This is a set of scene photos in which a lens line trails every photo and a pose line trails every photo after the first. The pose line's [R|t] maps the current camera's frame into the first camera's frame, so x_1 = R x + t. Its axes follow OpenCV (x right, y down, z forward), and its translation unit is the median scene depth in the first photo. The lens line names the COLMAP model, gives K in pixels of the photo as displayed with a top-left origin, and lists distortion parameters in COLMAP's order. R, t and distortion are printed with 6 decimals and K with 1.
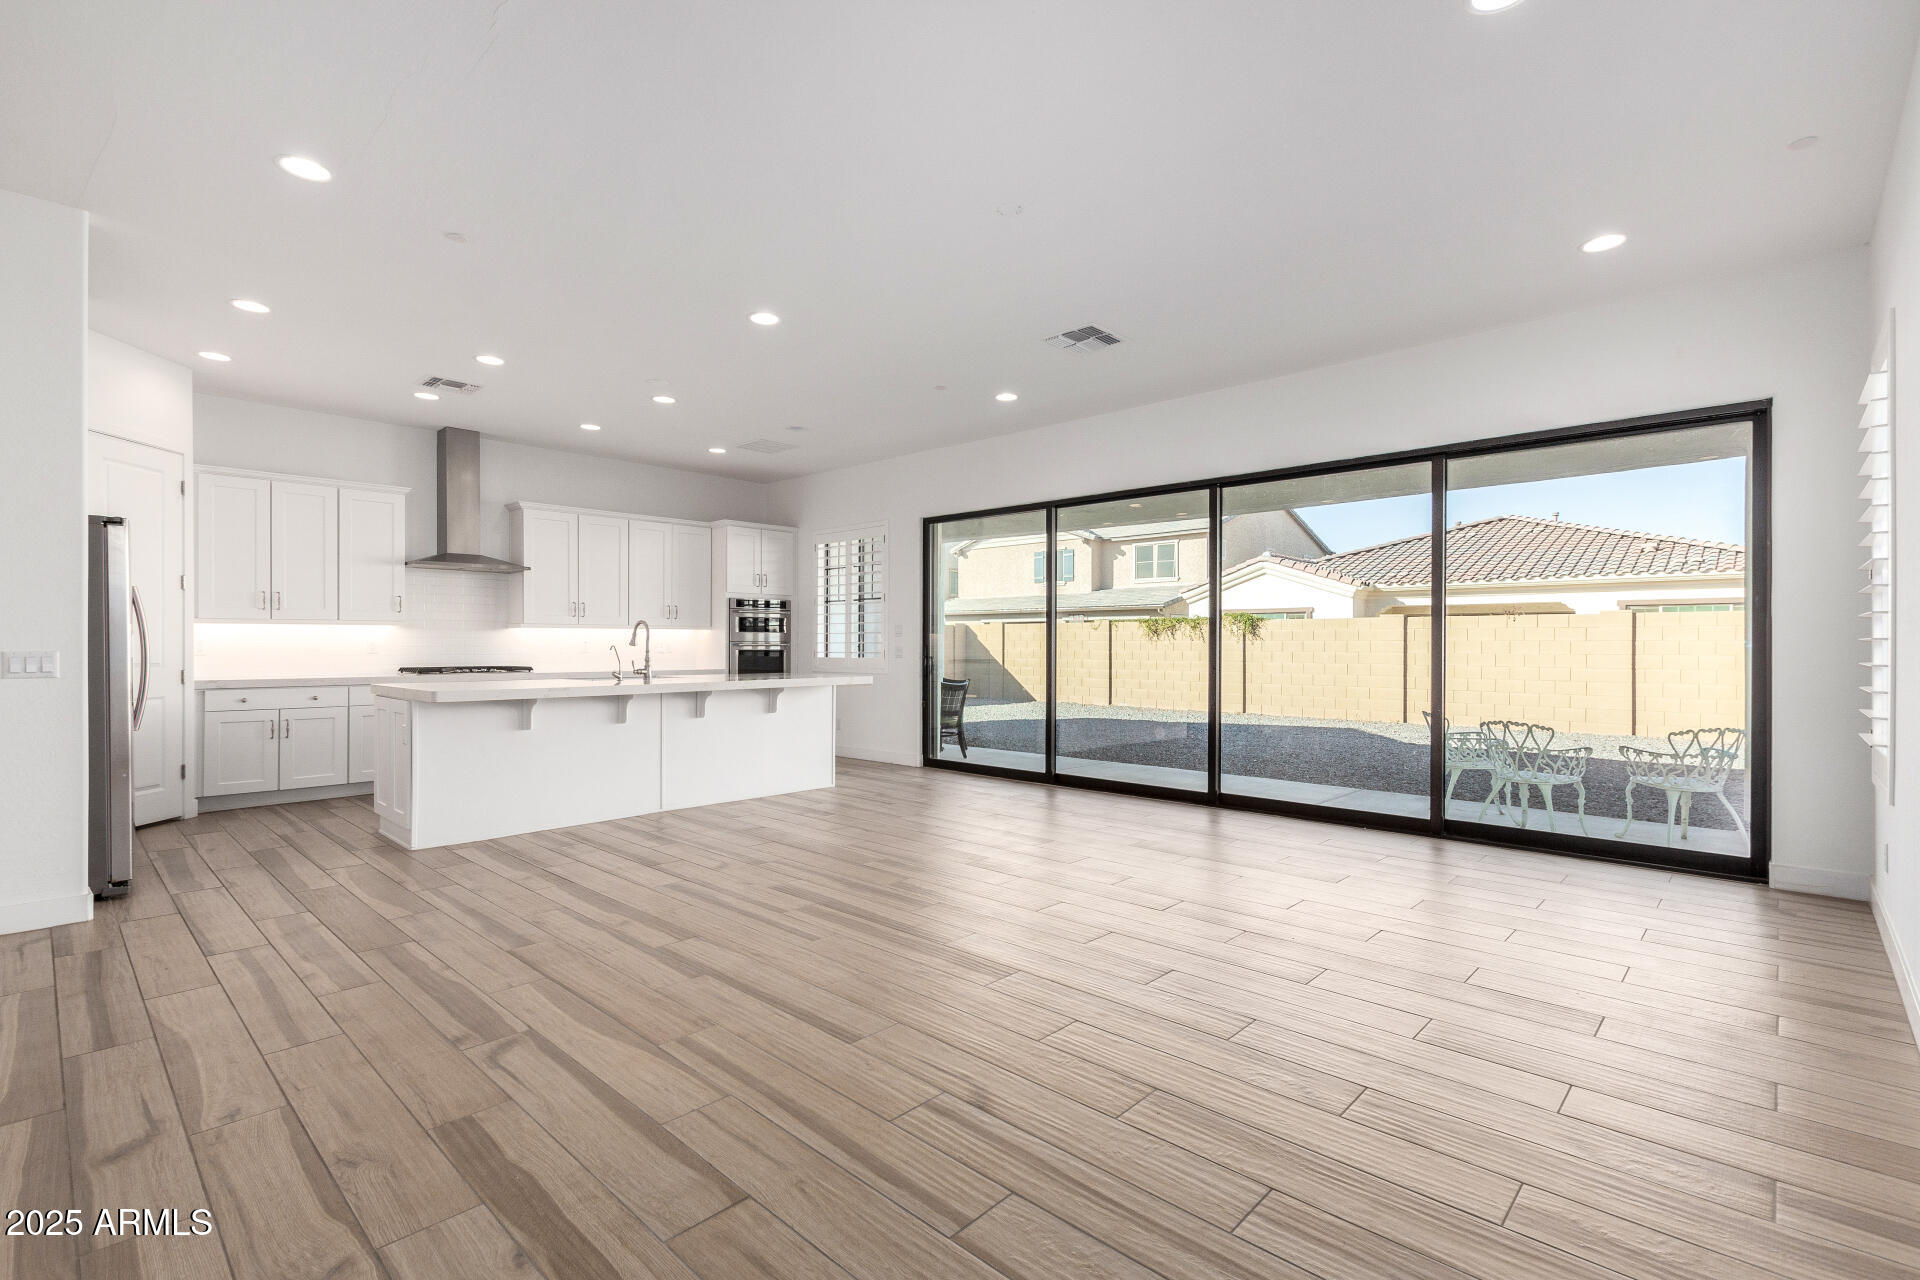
lens RADIAL K [[876.3, 0, 960.0], [0, 876.3, 640.0], [0, 0, 1]] dist [-0.002398, -0.000332]
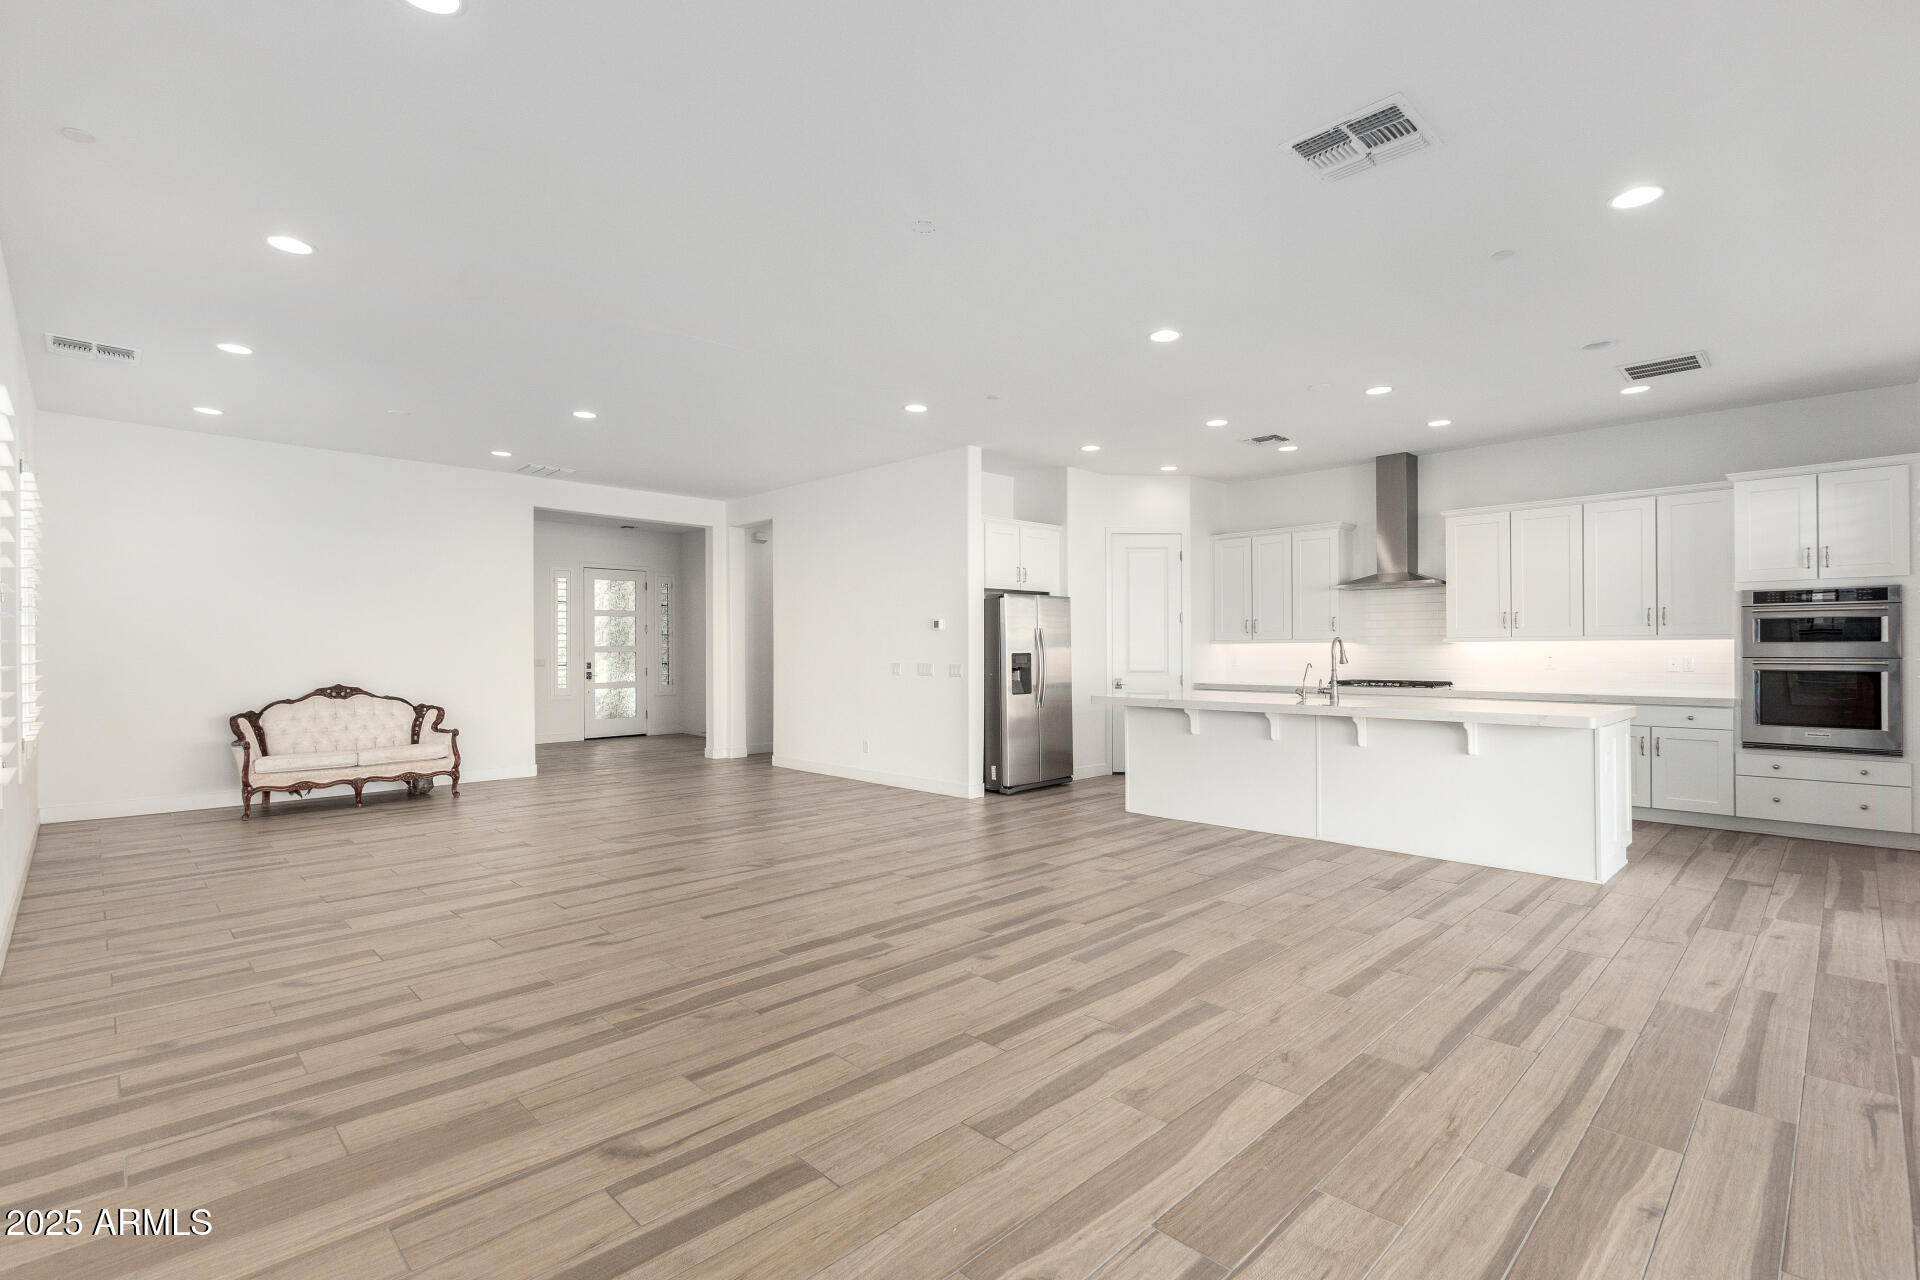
lens RADIAL K [[876.3, 0, 960.0], [0, 876.3, 640.0], [0, 0, 1]] dist [-0.002398, -0.000332]
pose [[-0.046090, -0.019000, -0.998757, 0.545257], [-0.000415, 0.999819, -0.019001, 0.001497], [0.998937, -0.000461, -0.046089, 0.600762]]
